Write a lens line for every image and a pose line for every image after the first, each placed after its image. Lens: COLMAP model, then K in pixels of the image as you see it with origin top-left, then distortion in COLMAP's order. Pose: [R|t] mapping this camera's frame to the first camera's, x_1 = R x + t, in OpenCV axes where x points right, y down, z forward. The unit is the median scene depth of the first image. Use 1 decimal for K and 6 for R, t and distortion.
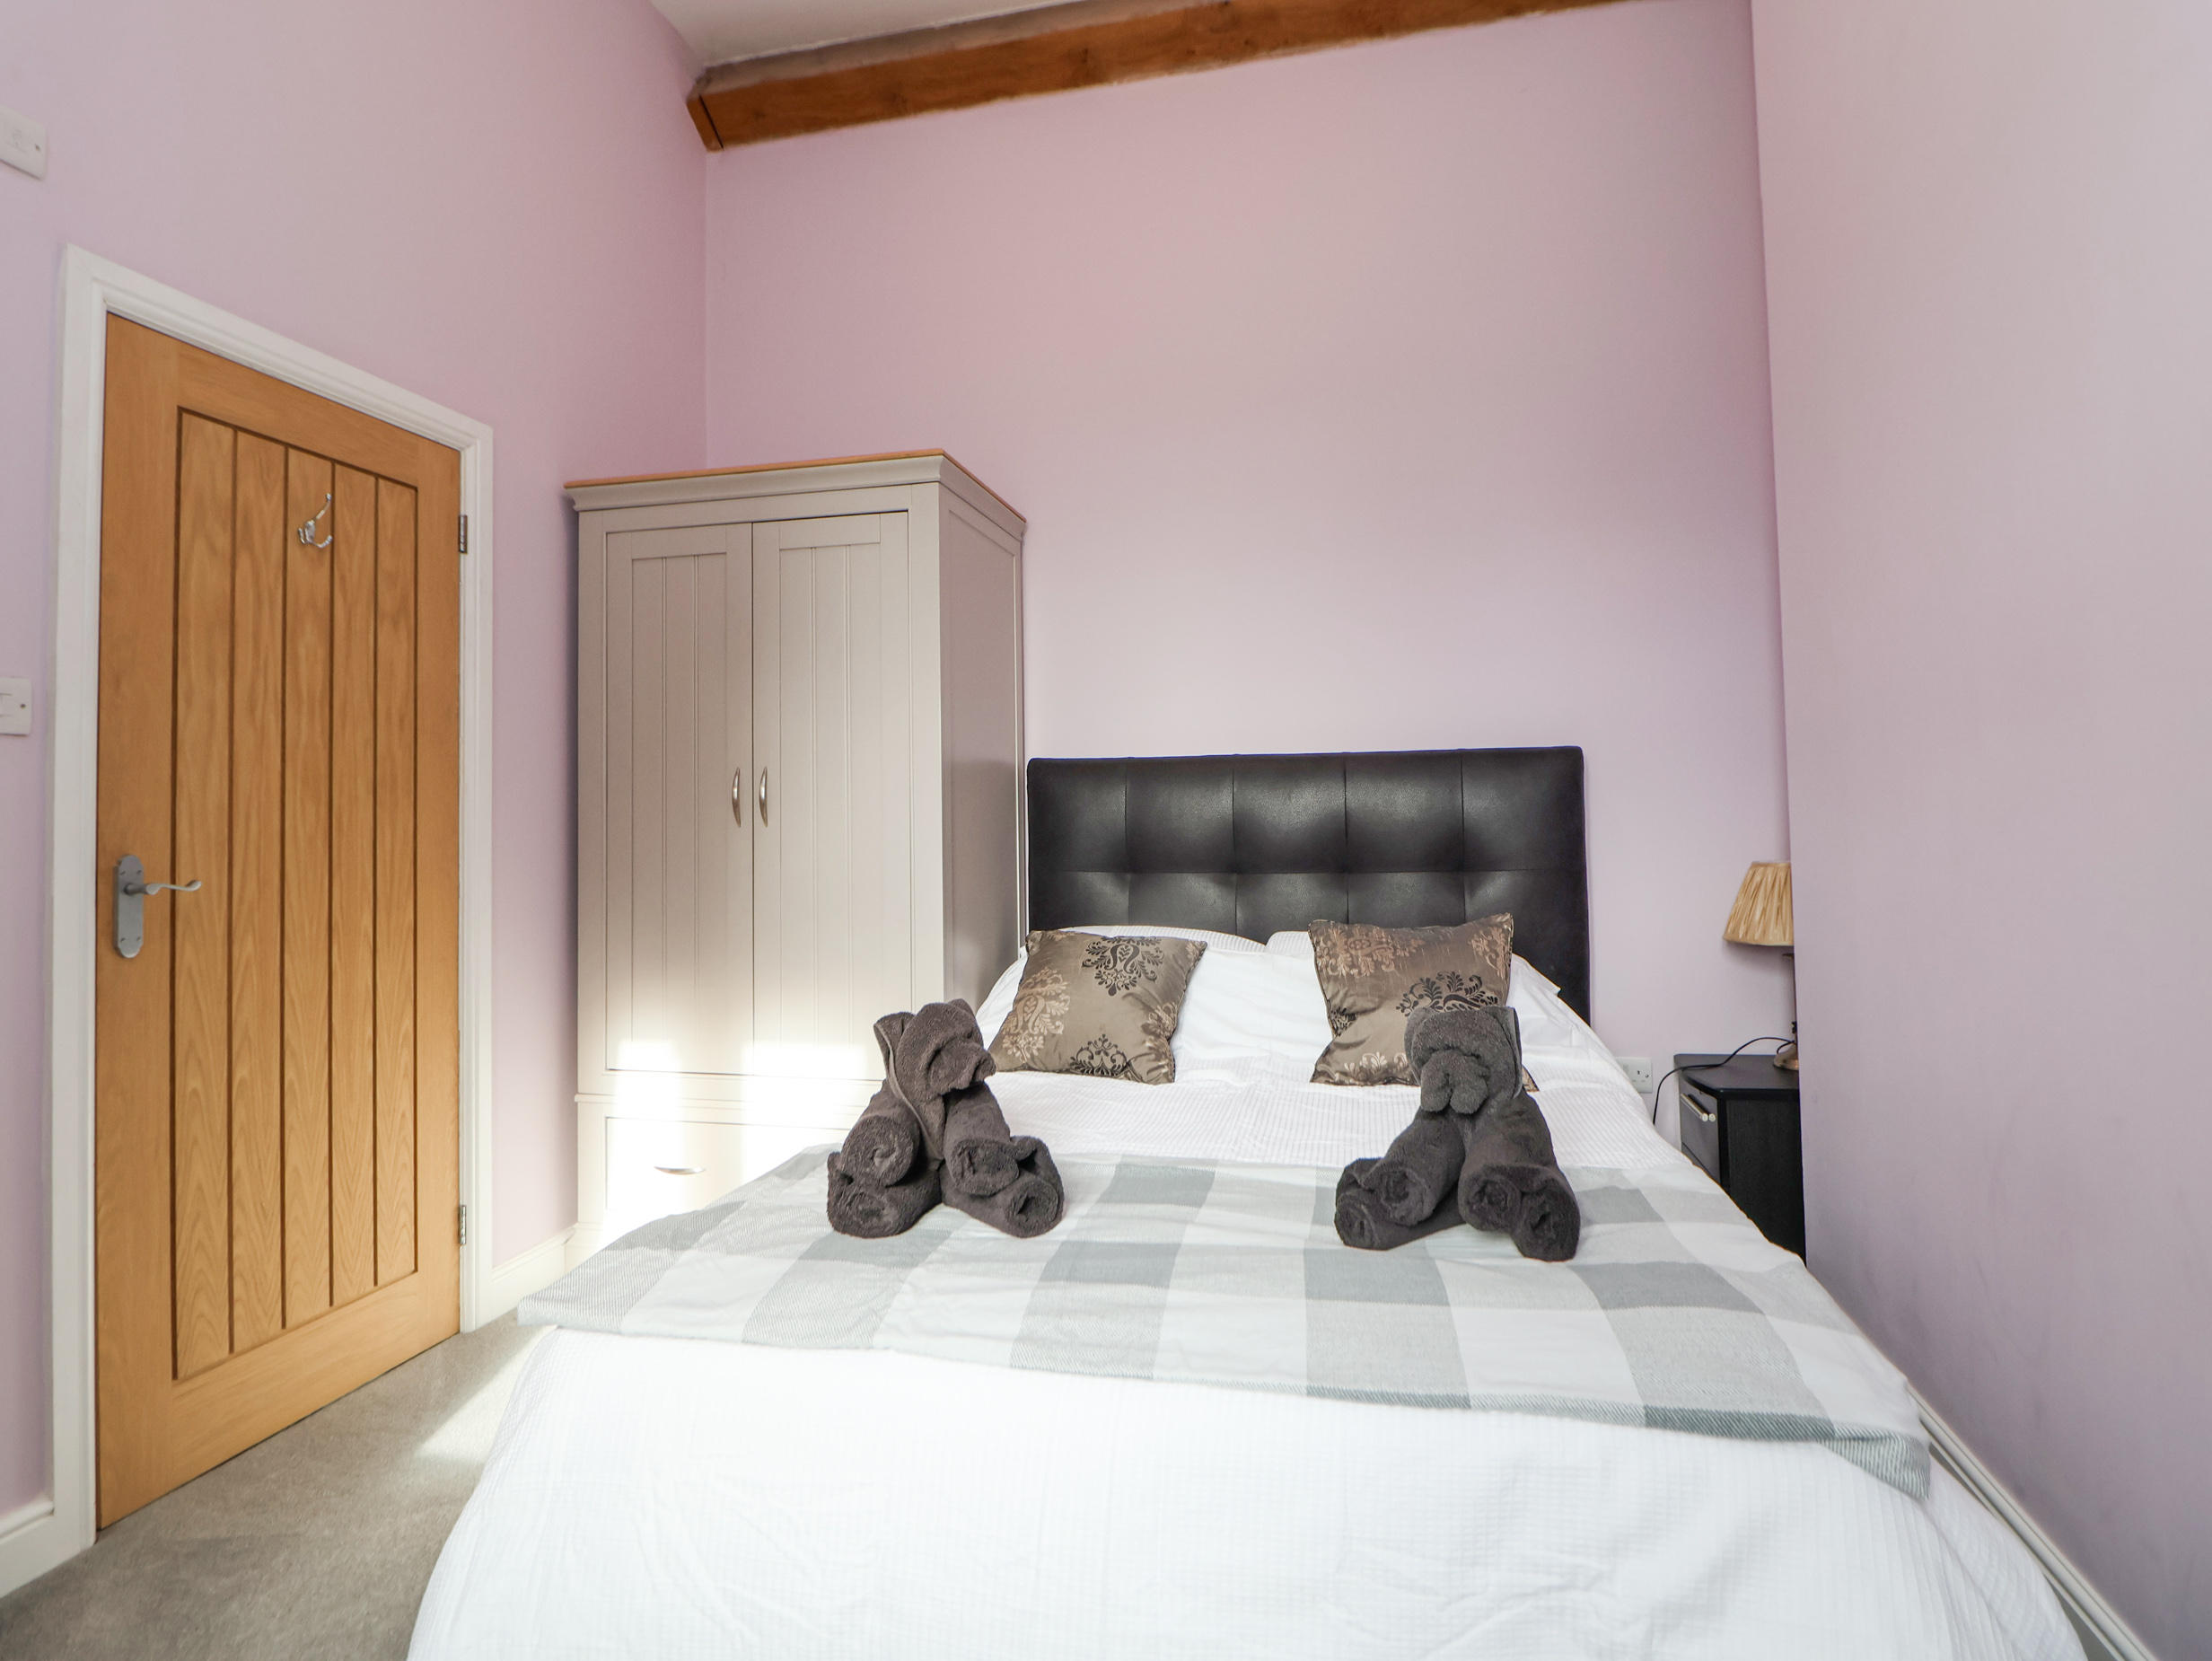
lens RADIAL K [[1154.6, 0, 1133.8], [0, 1154.6, 788.8], [0, 0, 1]] dist [-0.001215, -0.010081]
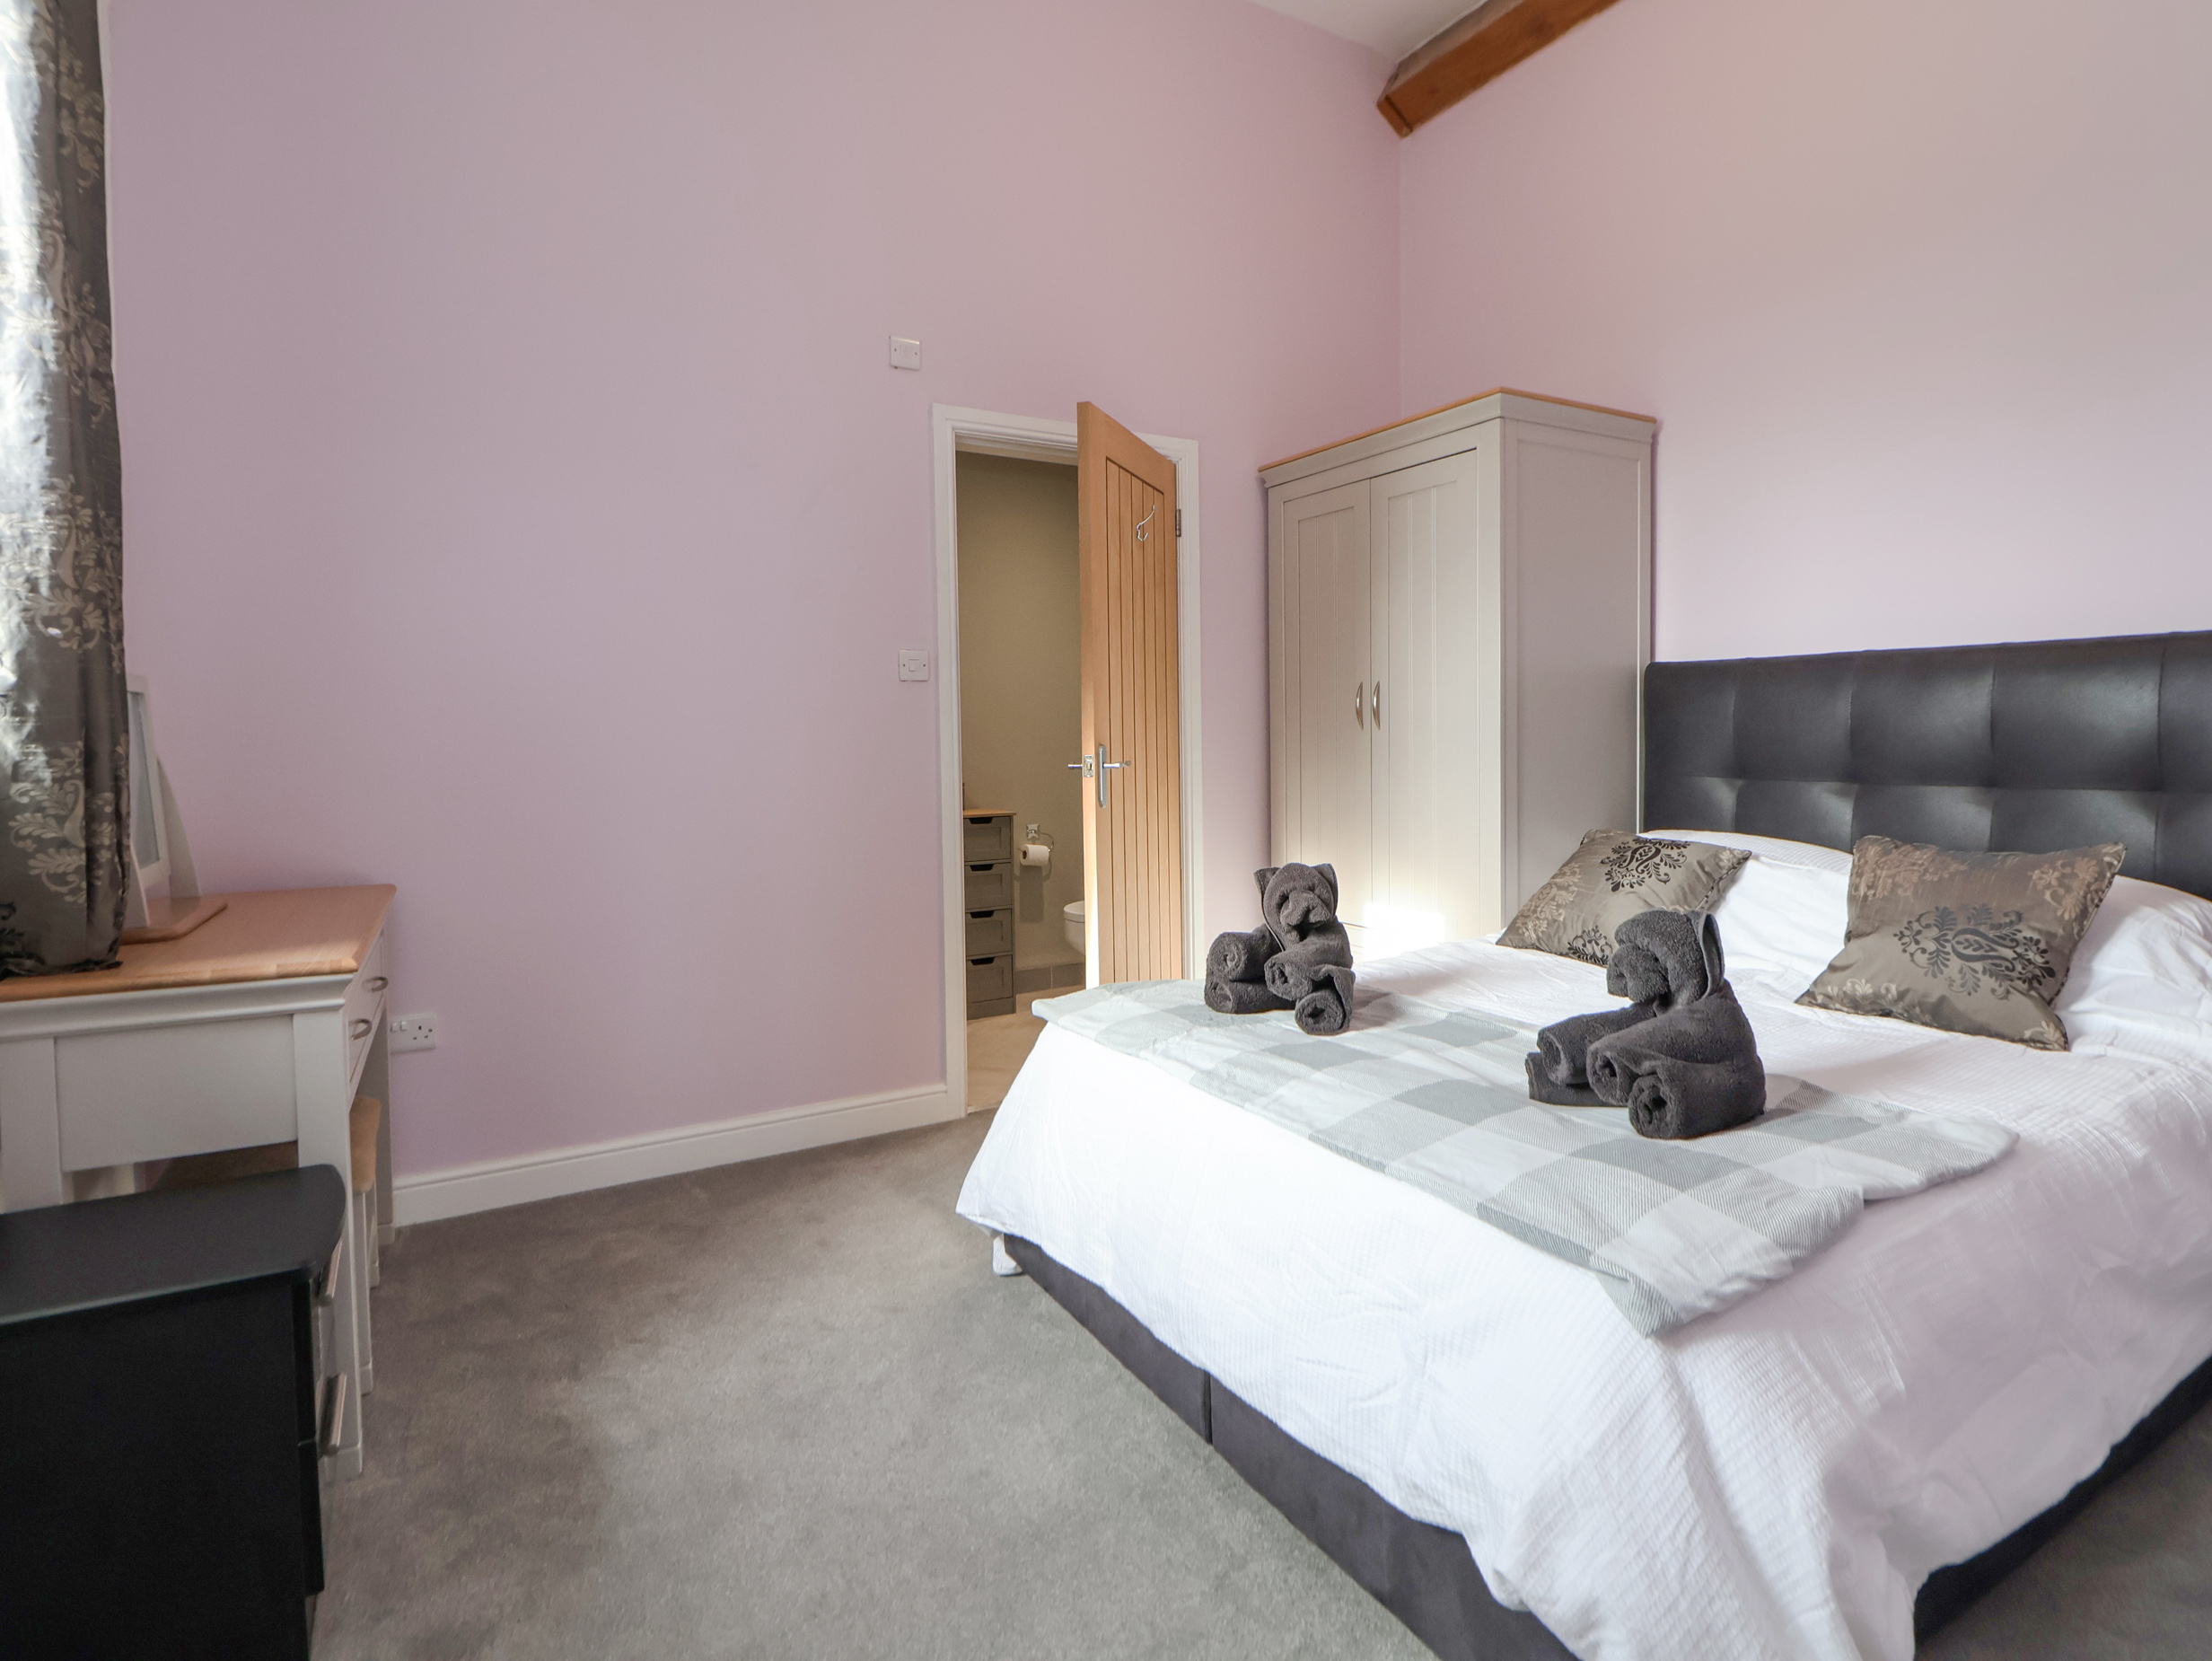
lens RADIAL K [[1143.6, 0, 1113.3], [0, 1143.6, 802.6], [0, 0, 1]] dist [-0.004910, -0.011214]
pose [[0.680069, 0.049574, -0.731470, 0.428899], [0.022750, 0.995804, 0.088640, -0.005269], [0.732795, -0.076922, 0.676088, -0.036950]]
